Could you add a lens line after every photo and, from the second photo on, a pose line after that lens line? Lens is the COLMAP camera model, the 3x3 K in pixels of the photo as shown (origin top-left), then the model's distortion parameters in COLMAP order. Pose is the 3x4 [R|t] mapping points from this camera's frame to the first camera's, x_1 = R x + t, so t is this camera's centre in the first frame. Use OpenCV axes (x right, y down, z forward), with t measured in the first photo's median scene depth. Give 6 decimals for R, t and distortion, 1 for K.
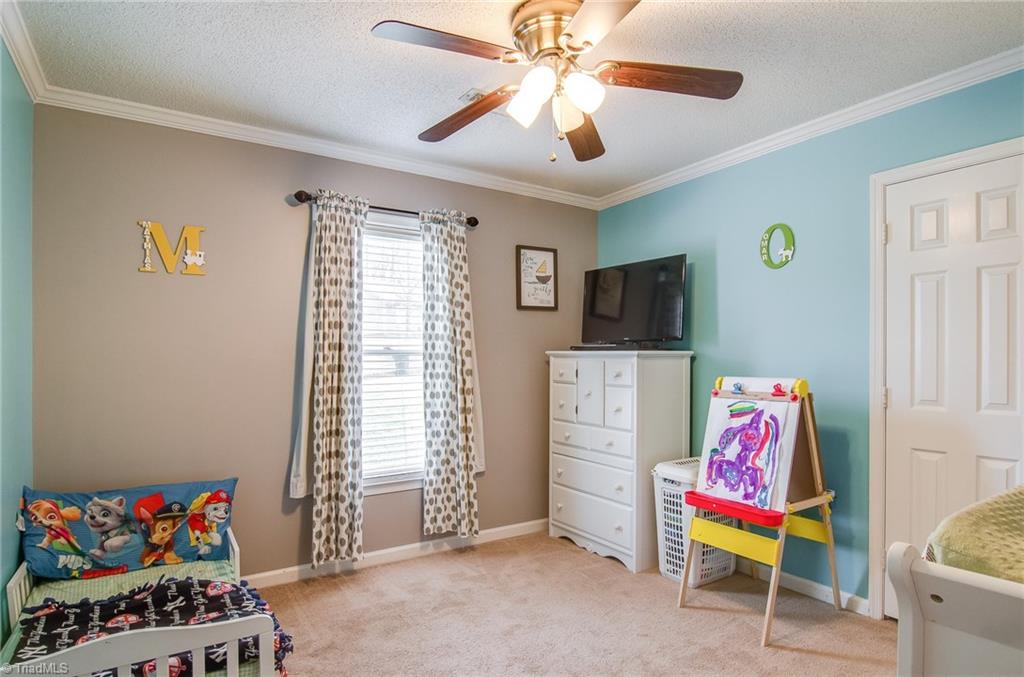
lens RADIAL K [[559.4, 0, 515.9], [0, 559.4, 346.5], [0, 0, 1]] dist [-0.010973, -0.002222]
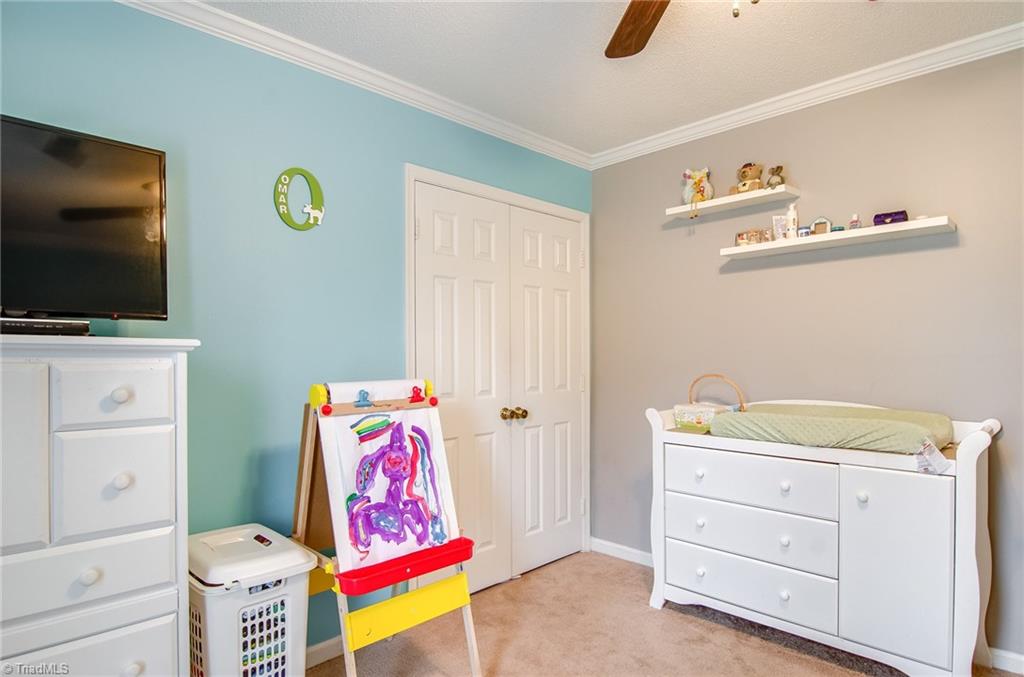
lens RADIAL K [[559.4, 0, 515.9], [0, 559.4, 346.5], [0, 0, 1]] dist [-0.010973, -0.002222]
pose [[-0.207377, 0.012960, 0.978175, -0.335145], [-0.019225, 0.999665, -0.017321, 0.019837], [-0.978072, -0.022397, -0.207058, 0.998829]]
